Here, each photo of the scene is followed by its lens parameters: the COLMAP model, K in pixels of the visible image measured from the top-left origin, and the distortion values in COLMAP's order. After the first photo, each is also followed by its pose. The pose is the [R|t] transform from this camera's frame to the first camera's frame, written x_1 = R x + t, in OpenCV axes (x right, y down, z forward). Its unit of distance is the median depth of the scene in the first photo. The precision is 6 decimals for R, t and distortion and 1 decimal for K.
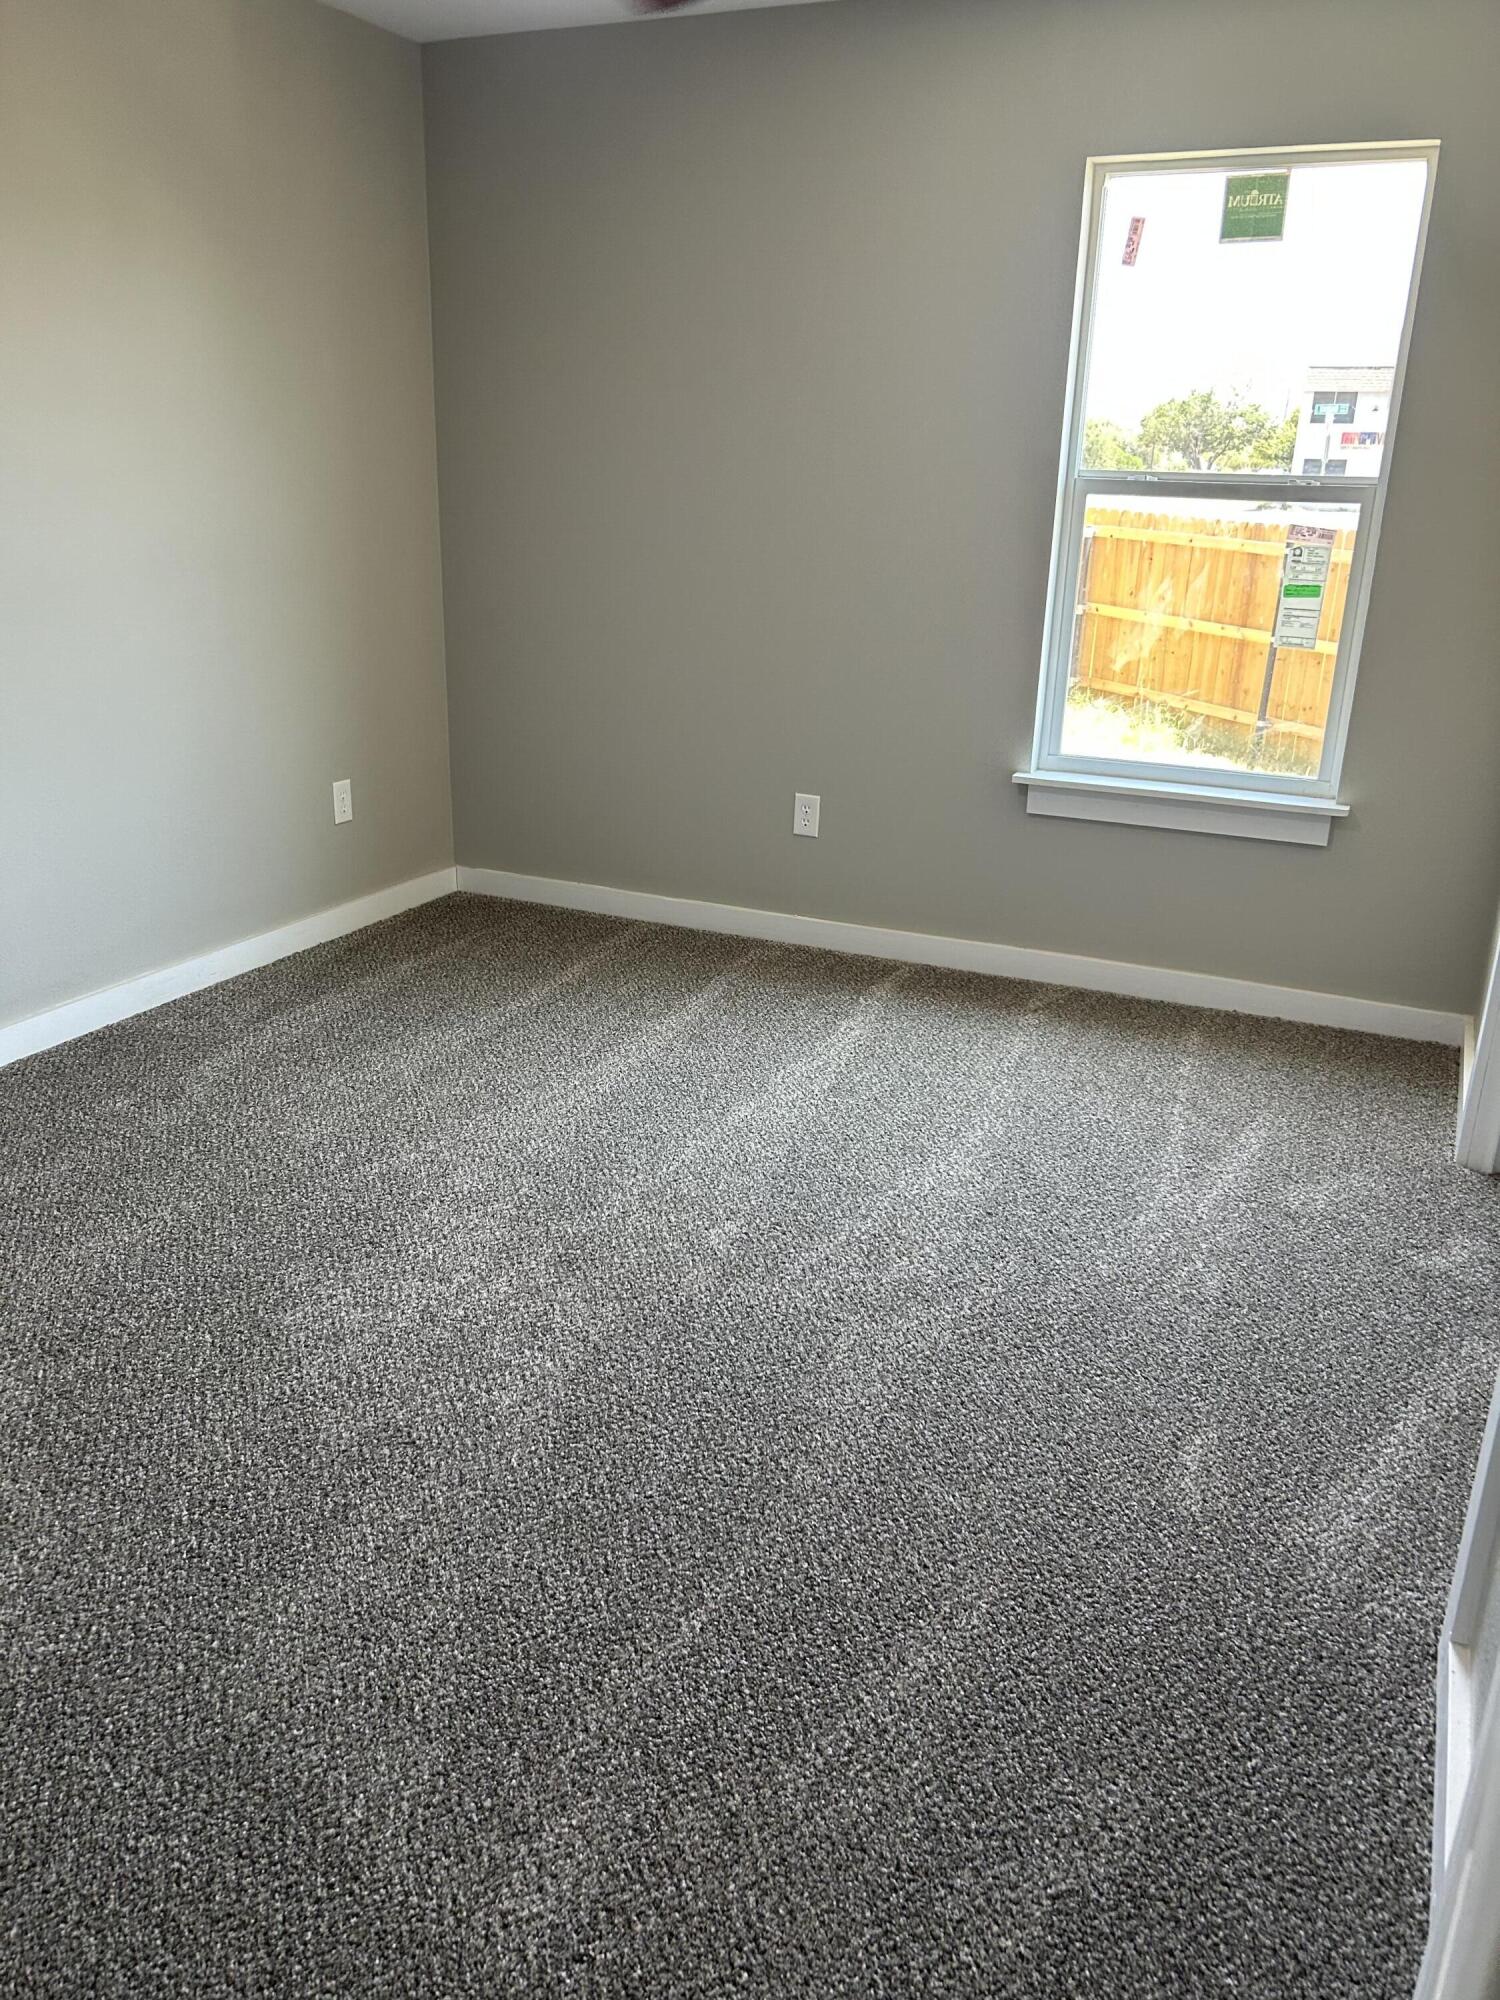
lens RADIAL K [[1518.0, 0, 744.6], [0, 1518.0, 1012.2], [0, 0, 1]] dist [0.052458, -0.047606]
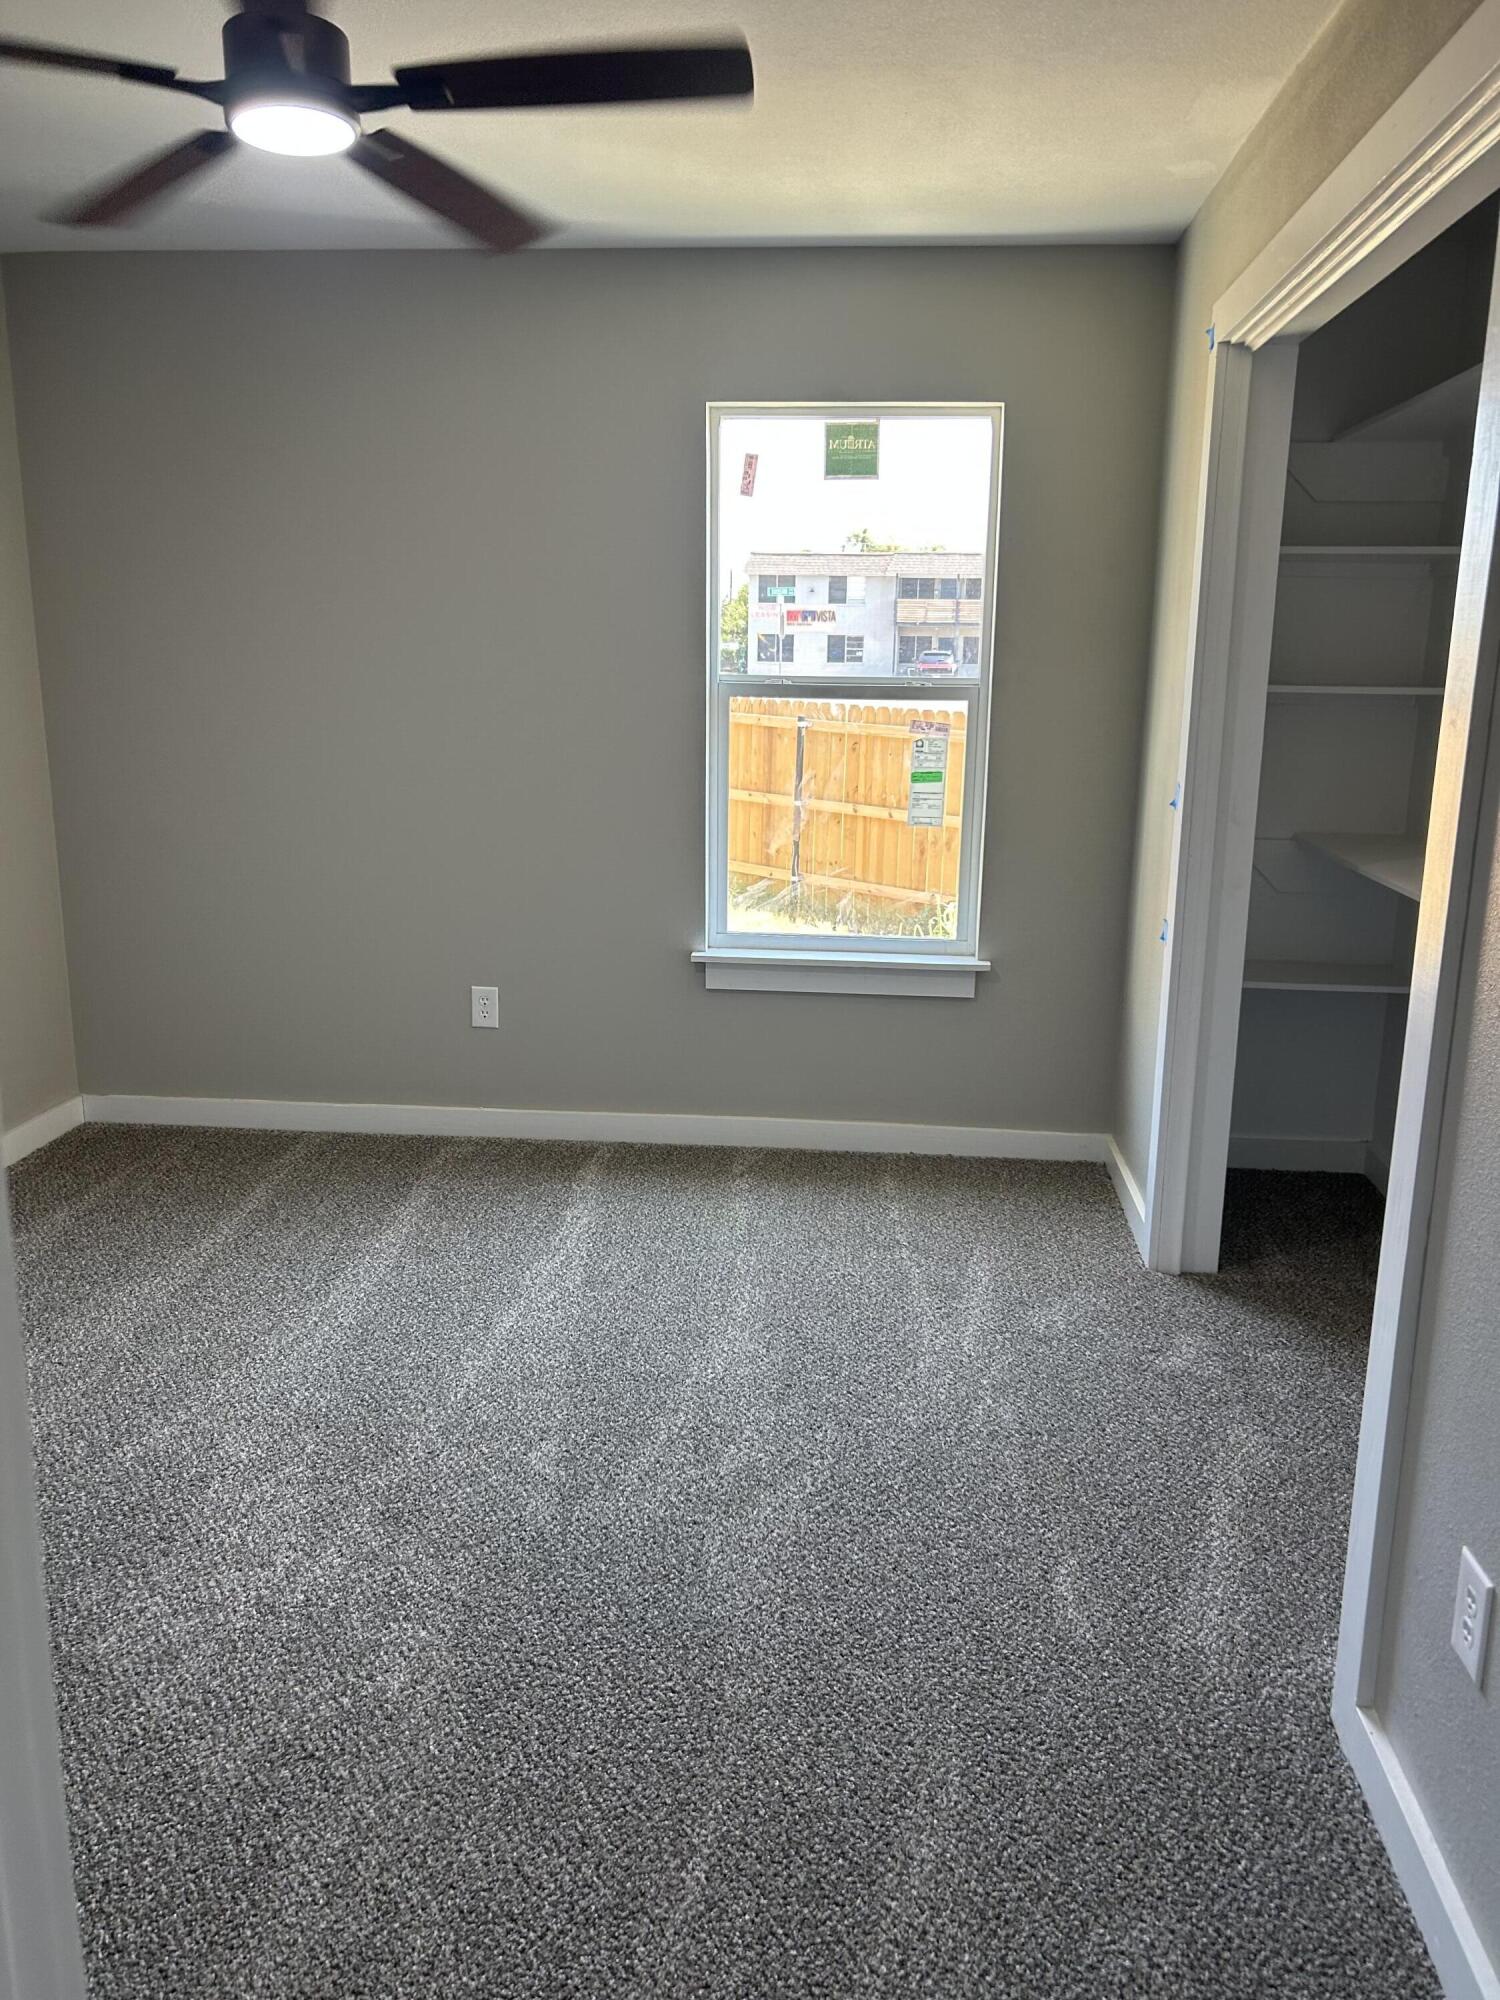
lens RADIAL K [[1518.0, 0, 744.6], [0, 1518.0, 1012.2], [0, 0, 1]] dist [0.052458, -0.047606]
pose [[0.941934, -0.090895, 0.323263, -0.208124], [0.122809, 0.989225, -0.079694, -0.045446], [-0.312536, 0.114766, 0.942947, 0.009705]]
